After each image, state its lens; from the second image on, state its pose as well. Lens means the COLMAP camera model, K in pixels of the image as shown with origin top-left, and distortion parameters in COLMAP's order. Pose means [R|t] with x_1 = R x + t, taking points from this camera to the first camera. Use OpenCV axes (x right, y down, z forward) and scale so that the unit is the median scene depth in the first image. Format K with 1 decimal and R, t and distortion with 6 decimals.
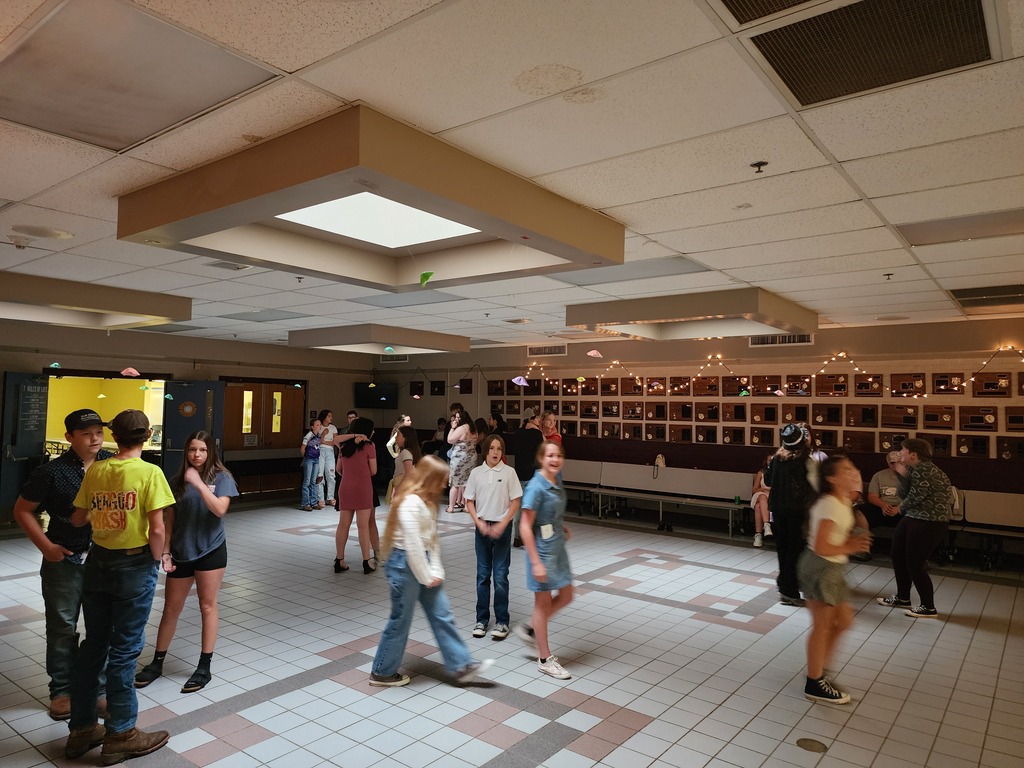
lens RADIAL K [[677.3, 0, 507.2], [0, 677.3, 367.9], [0, 0, 1]] dist [0.049090, -0.001210]
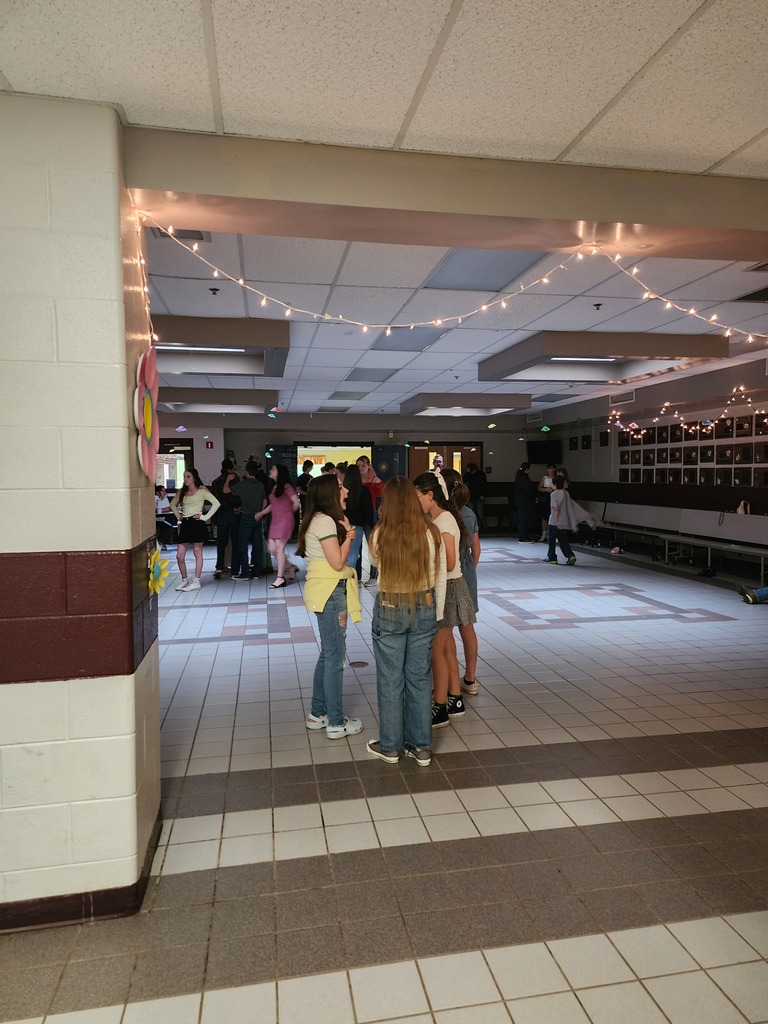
lens RADIAL K [[680.0, 0, 396.9], [0, 680.0, 492.7], [0, 0, 1]] dist [0.120105, -0.086442]
pose [[0.755627, -0.003161, -0.654995, 0.477538], [0.059229, 0.996221, 0.063522, 0.029140], [0.652319, -0.086794, 0.752958, -0.006220]]
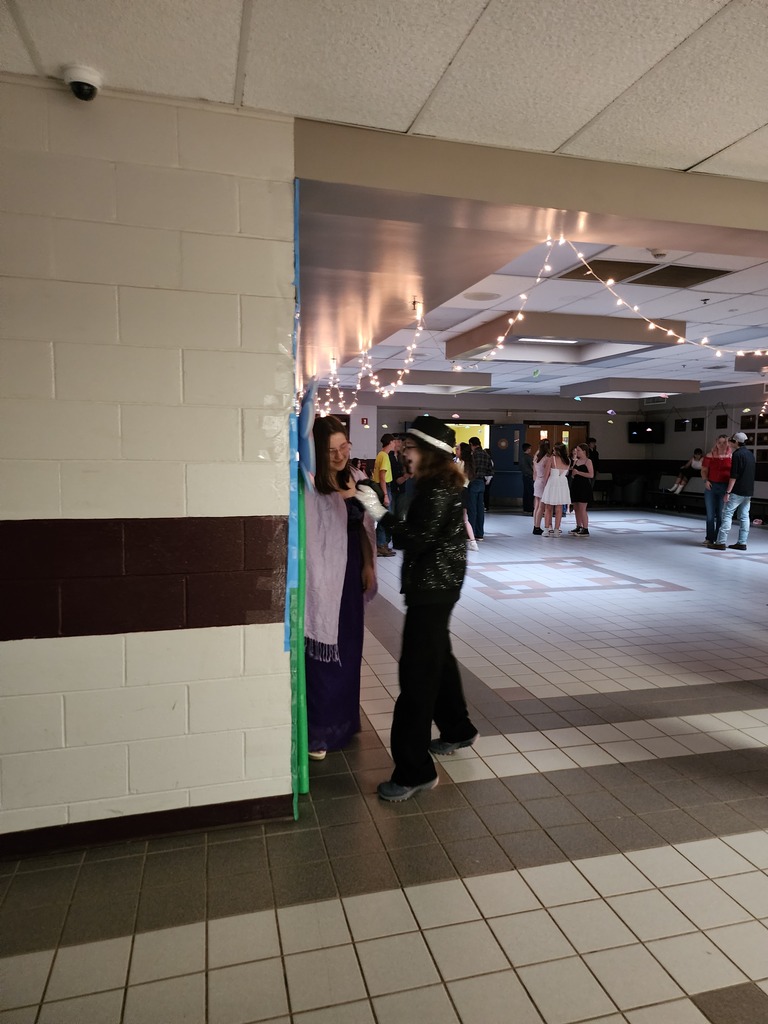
lens RADIAL K [[662.6, 0, 384.0], [0, 662.6, 512.0], [0, 0, 1]] dist [0.027793, 0.000092]
pose [[0.793991, 0.048153, -0.606020, 0.220543], [0.039574, 0.990650, 0.130565, 0.009726], [0.606641, -0.127650, 0.784661, -0.323267]]
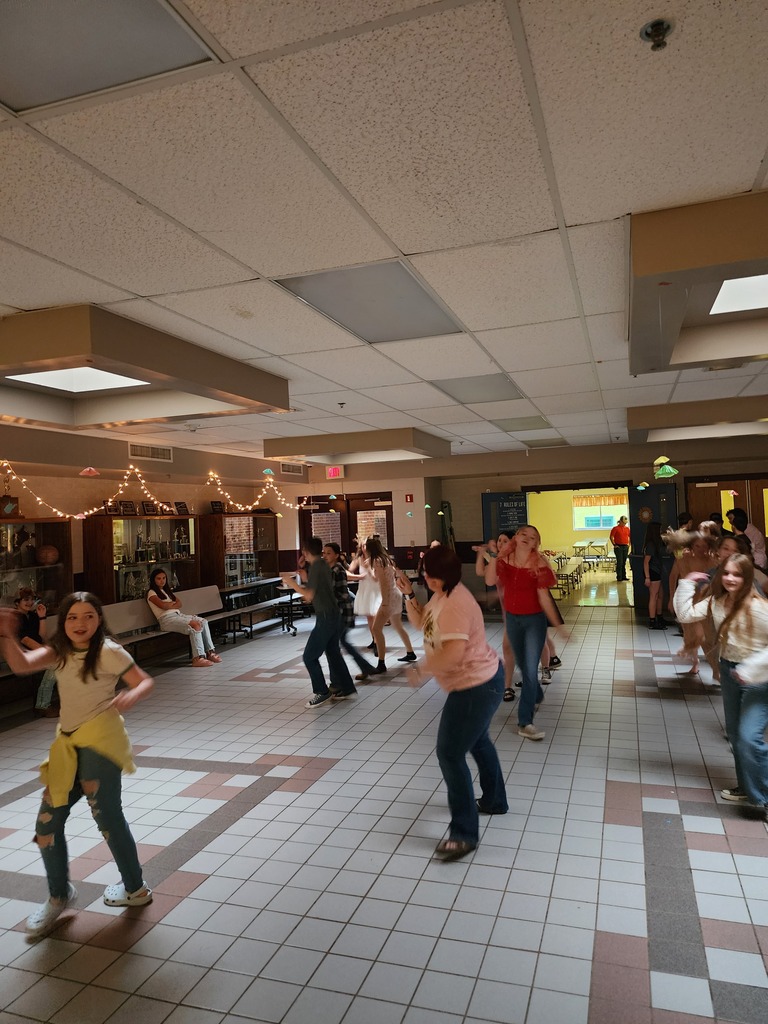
lens RADIAL K [[680.0, 0, 396.9], [0, 680.0, 492.7], [0, 0, 1]] dist [0.120105, -0.086442]
pose [[0.330628, -0.067582, -0.941338, 0.370850], [0.106712, 0.993713, -0.033861, 0.026652], [0.937709, -0.089256, 0.335761, 0.371715]]
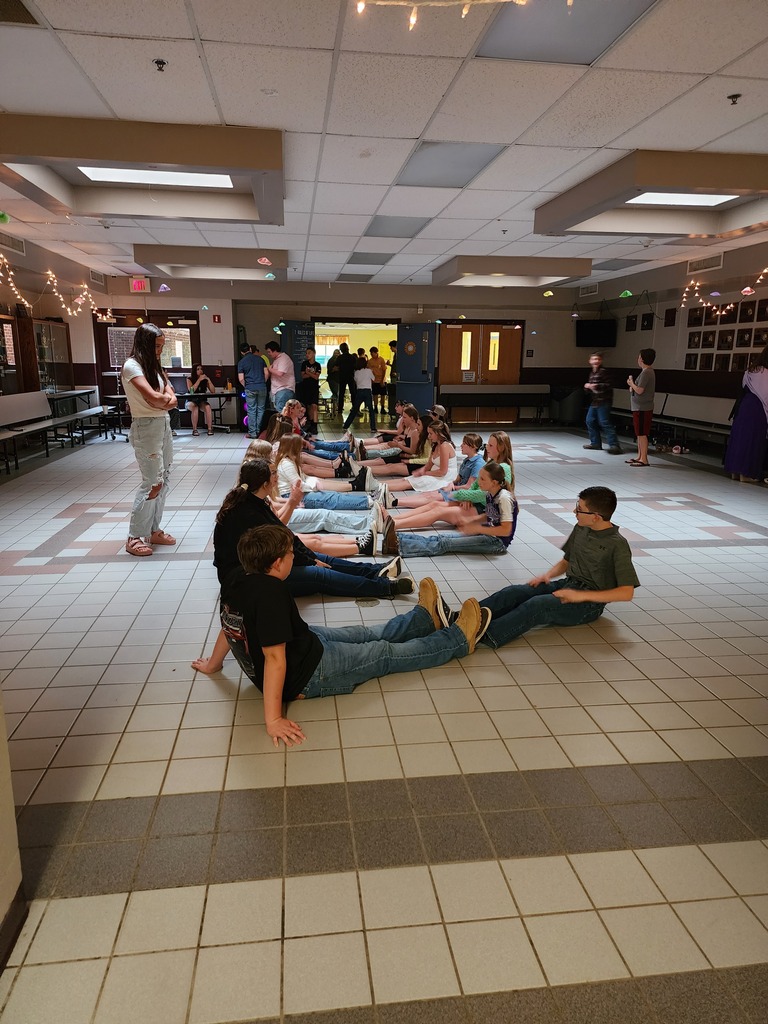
lens RADIAL K [[677.3, 0, 381.7], [0, 677.3, 502.5], [0, 0, 1]] dist [0.049090, -0.001210]
pose [[0.712611, 0.138967, -0.687658, 0.393538], [0.043284, 0.969609, 0.240800, 0.036420], [0.700223, -0.201361, 0.684939, 0.091955]]
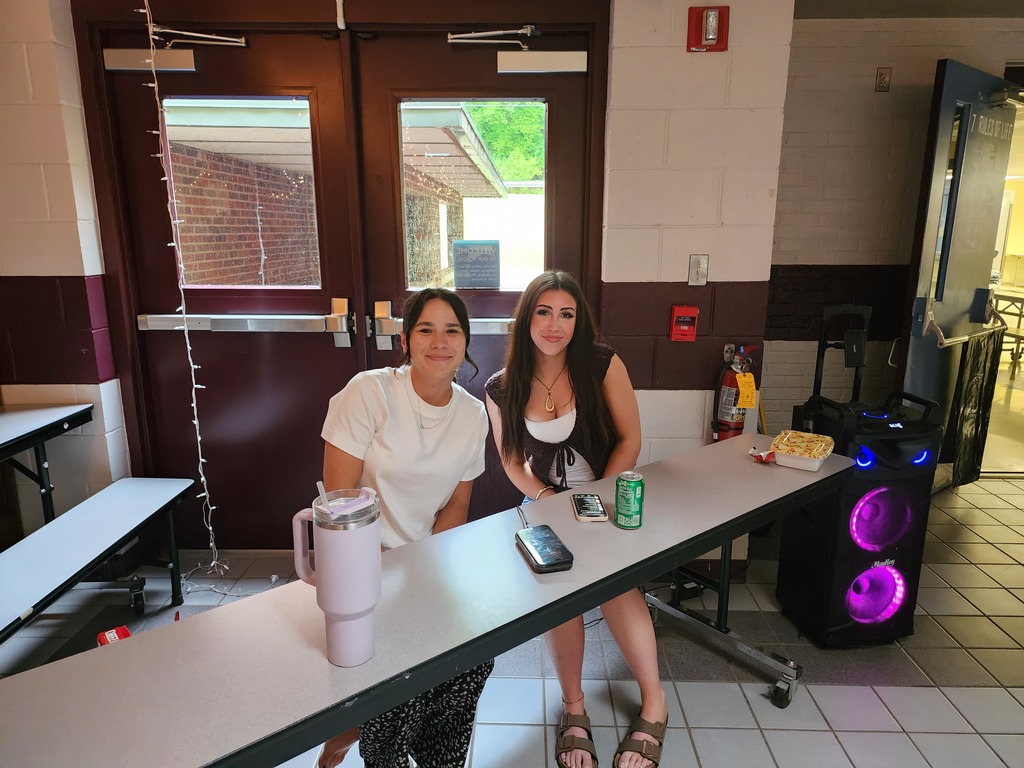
lens RADIAL K [[682.7, 0, 512.0], [0, 682.7, 384.0], [0, 0, 1]] dist [0.109184, -0.079786]
pose [[0.599718, 0.177590, -0.780256, -0.502682], [0.055423, 0.963503, 0.261897, 0.046312], [0.798290, -0.200309, 0.567988, 0.563884]]
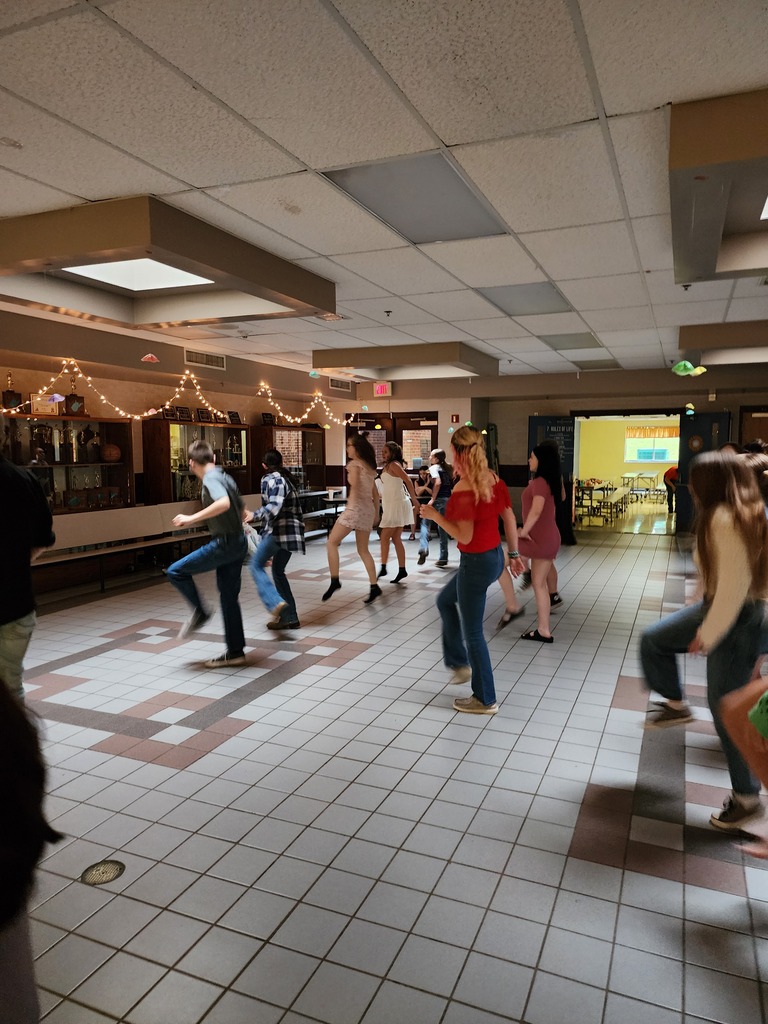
lens RADIAL K [[682.7, 0, 398.8], [0, 682.7, 494.7], [0, 0, 1]] dist [0.109184, -0.079786]
pose [[0.264977, 0.048416, -0.963039, 0.392547], [0.064294, 0.995629, 0.067745, 0.042293], [0.962109, -0.079868, 0.260706, 0.371221]]
